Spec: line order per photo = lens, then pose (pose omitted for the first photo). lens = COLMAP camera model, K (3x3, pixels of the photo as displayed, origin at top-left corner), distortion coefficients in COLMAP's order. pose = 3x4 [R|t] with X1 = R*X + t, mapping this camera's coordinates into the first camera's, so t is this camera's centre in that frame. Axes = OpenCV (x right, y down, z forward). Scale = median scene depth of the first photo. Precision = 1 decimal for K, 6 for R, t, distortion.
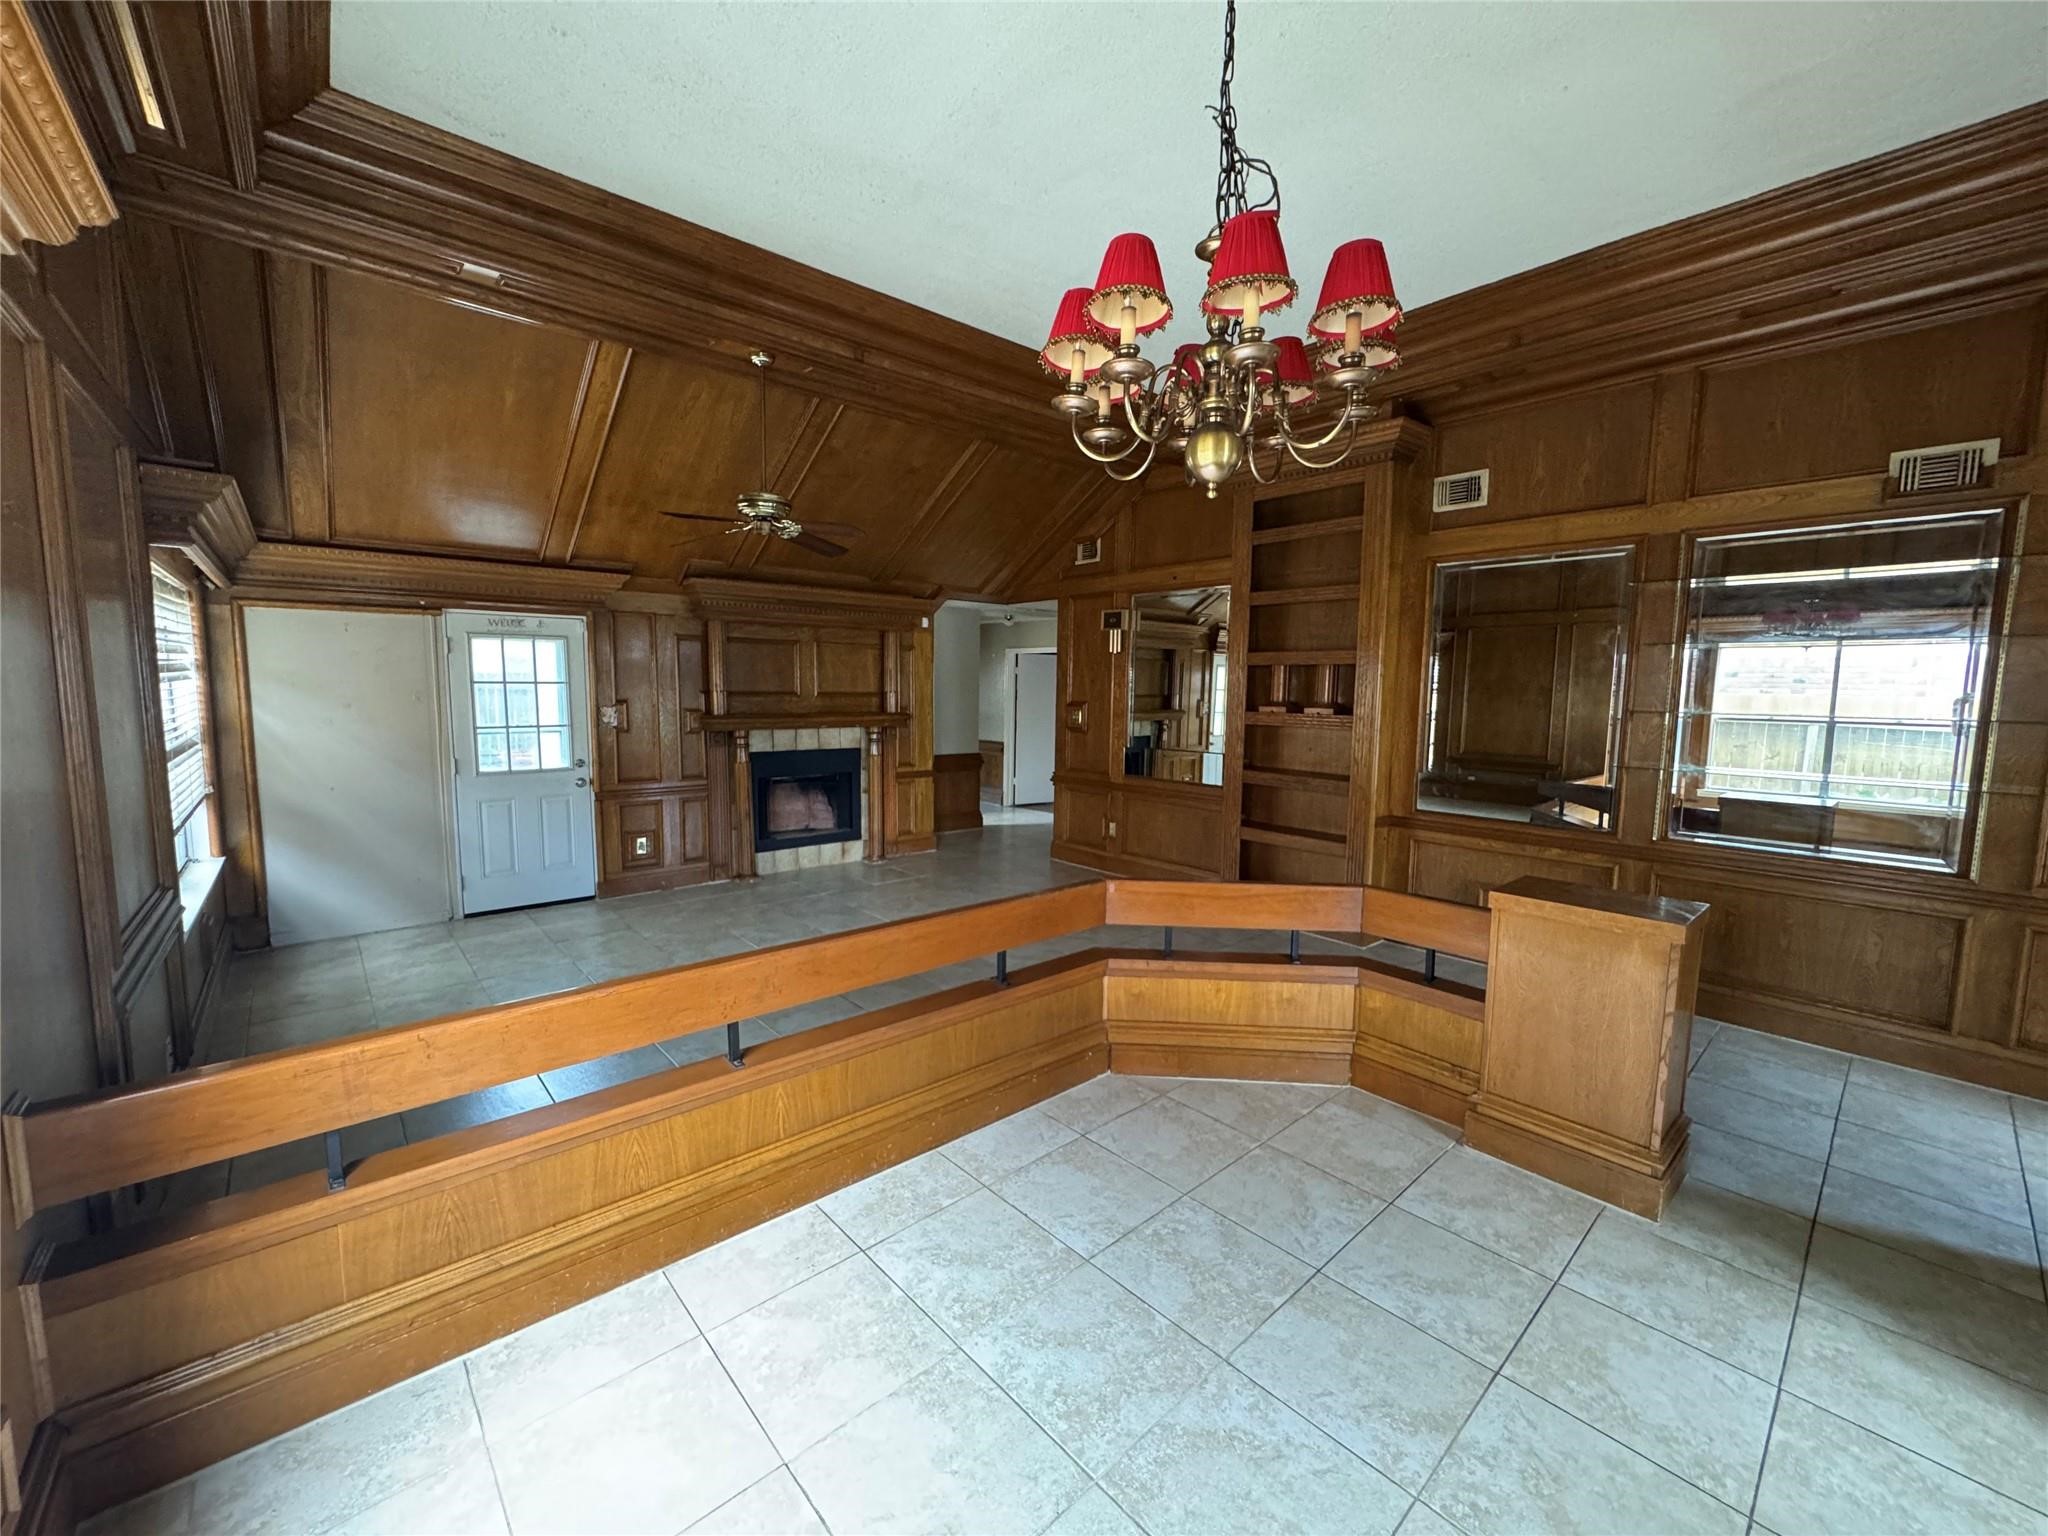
lens RADIAL K [[822.1, 0, 1016.3], [0, 822.1, 769.3], [0, 0, 1]] dist [-0.002872, 0.000054]
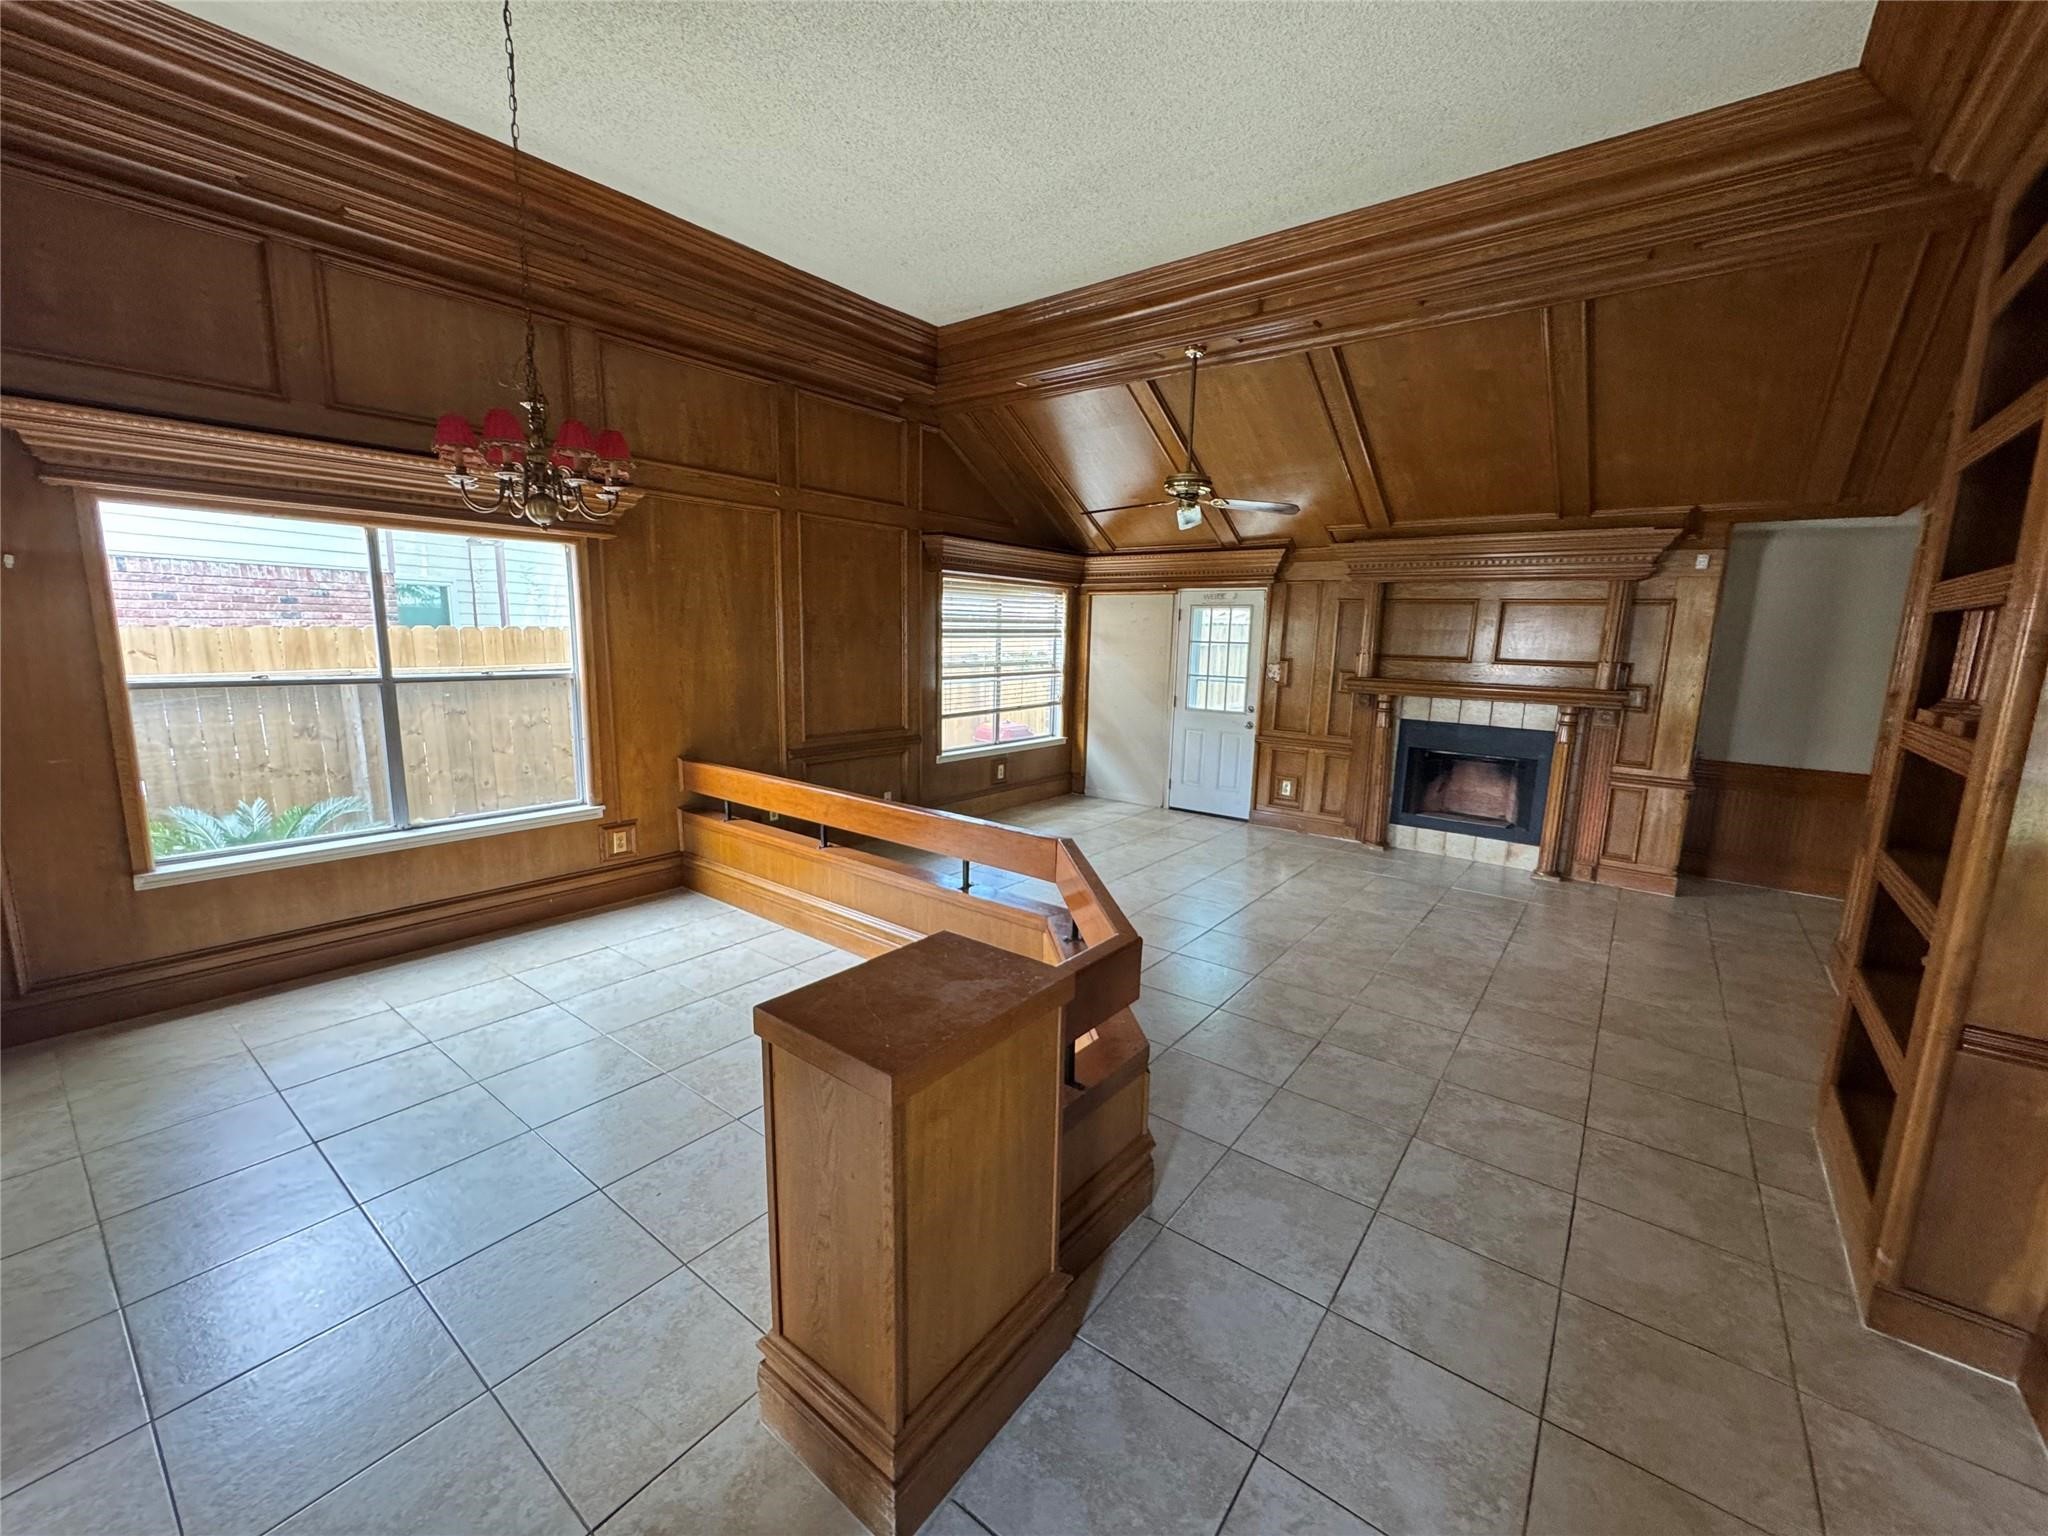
lens RADIAL K [[822.1, 0, 1024.6], [0, 822.1, 769.0], [0, 0, 1]] dist [-0.002872, 0.000054]
pose [[0.193528, 0.158383, -0.968226, 0.575109], [-0.119470, 0.983344, 0.136976, -0.045646], [0.973794, 0.089165, 0.209226, 0.408571]]
